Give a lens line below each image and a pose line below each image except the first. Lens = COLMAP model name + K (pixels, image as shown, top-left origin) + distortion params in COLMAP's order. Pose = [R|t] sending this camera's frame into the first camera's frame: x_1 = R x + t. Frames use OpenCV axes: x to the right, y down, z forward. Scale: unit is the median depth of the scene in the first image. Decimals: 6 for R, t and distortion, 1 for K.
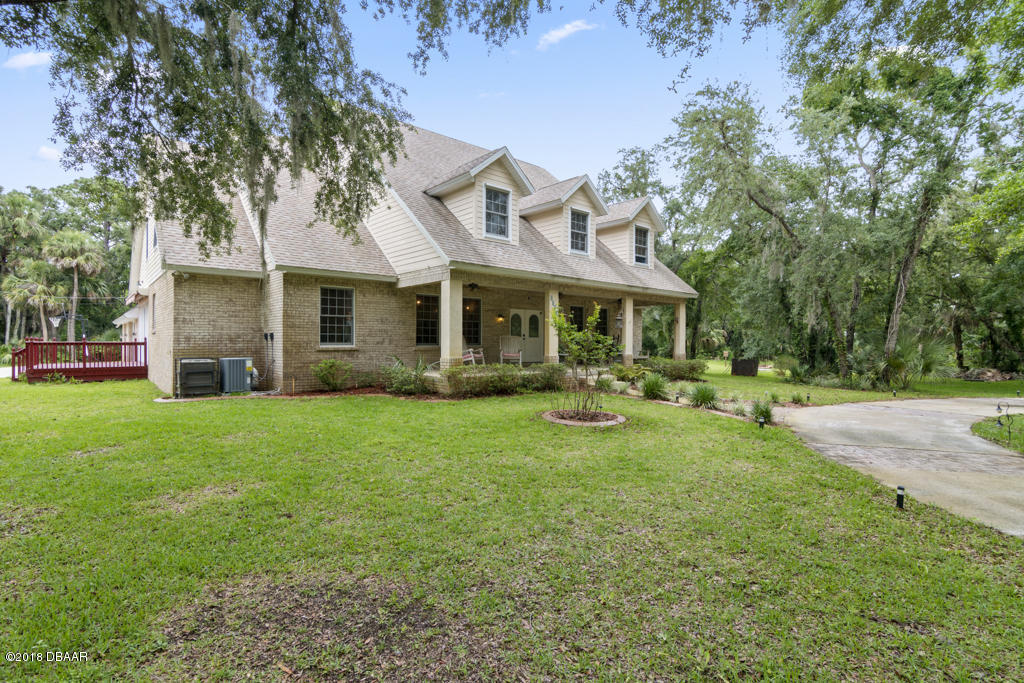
lens RADIAL K [[493.1, 0, 512.1], [0, 493.1, 340.8], [0, 0, 1]] dist [0.001495, 0.000066]
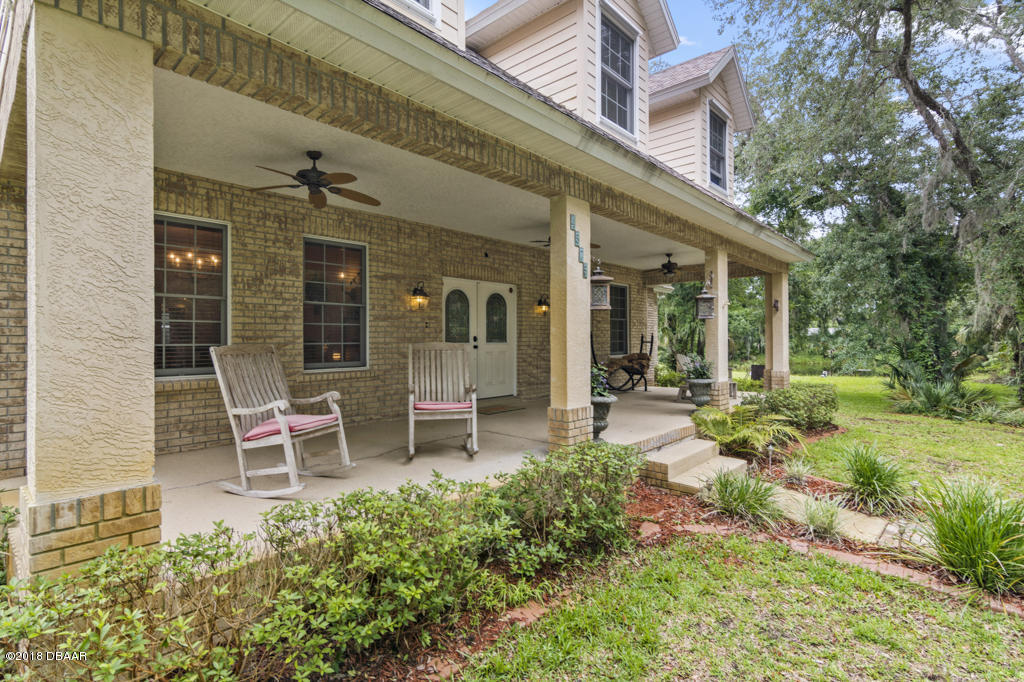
lens RADIAL K [[493.1, 0, 512.7], [0, 493.1, 339.1], [0, 0, 1]] dist [0.001495, 0.000066]
pose [[0.992434, -0.007374, 0.122561, 0.003432], [0.007512, 0.999972, -0.000662, -0.010660], [-0.122553, 0.001578, 0.992461, 0.584322]]
